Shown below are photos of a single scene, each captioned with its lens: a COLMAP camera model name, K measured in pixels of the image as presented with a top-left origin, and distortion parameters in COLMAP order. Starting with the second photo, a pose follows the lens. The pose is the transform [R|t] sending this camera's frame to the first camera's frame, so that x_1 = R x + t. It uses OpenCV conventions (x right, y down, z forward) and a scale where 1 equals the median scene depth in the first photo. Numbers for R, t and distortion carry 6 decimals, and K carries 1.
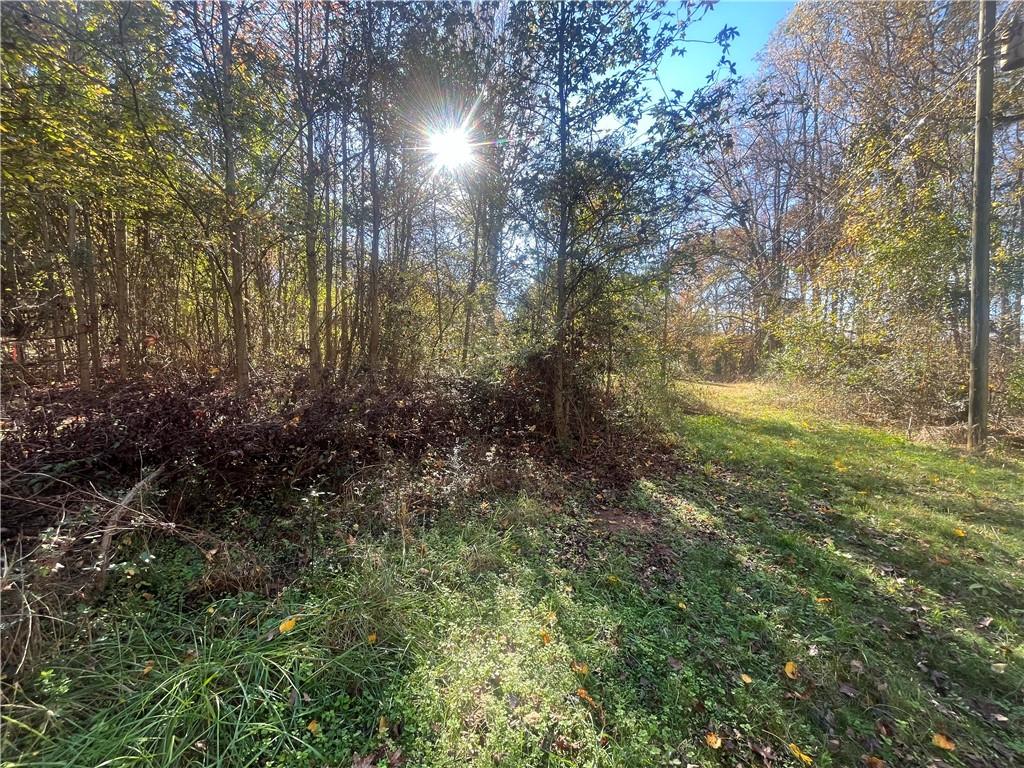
lens RADIAL K [[413.7, 0, 511.8], [0, 413.7, 381.1], [0, 0, 1]] dist [0.000011, -0.000567]
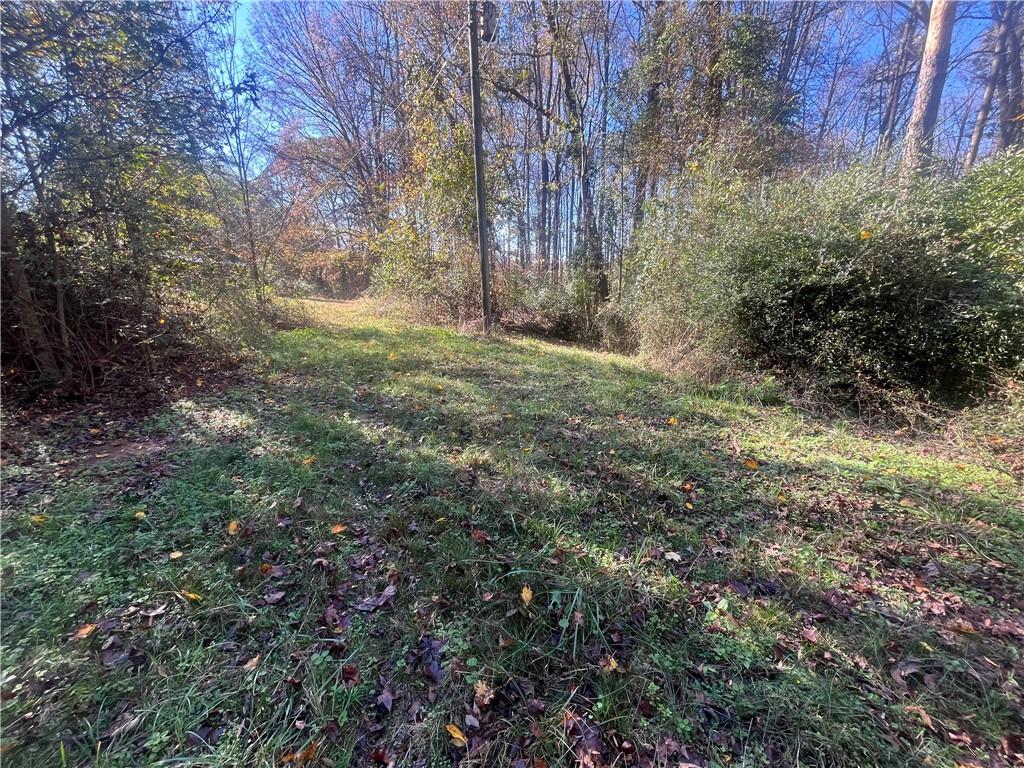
lens RADIAL K [[413.7, 0, 511.8], [0, 413.7, 381.1], [0, 0, 1]] dist [0.000011, -0.000567]
pose [[0.684202, -0.177756, 0.707298, 0.186503], [0.041869, 0.977816, 0.205241, 0.049623], [-0.728089, -0.110812, 0.676466, -0.090635]]
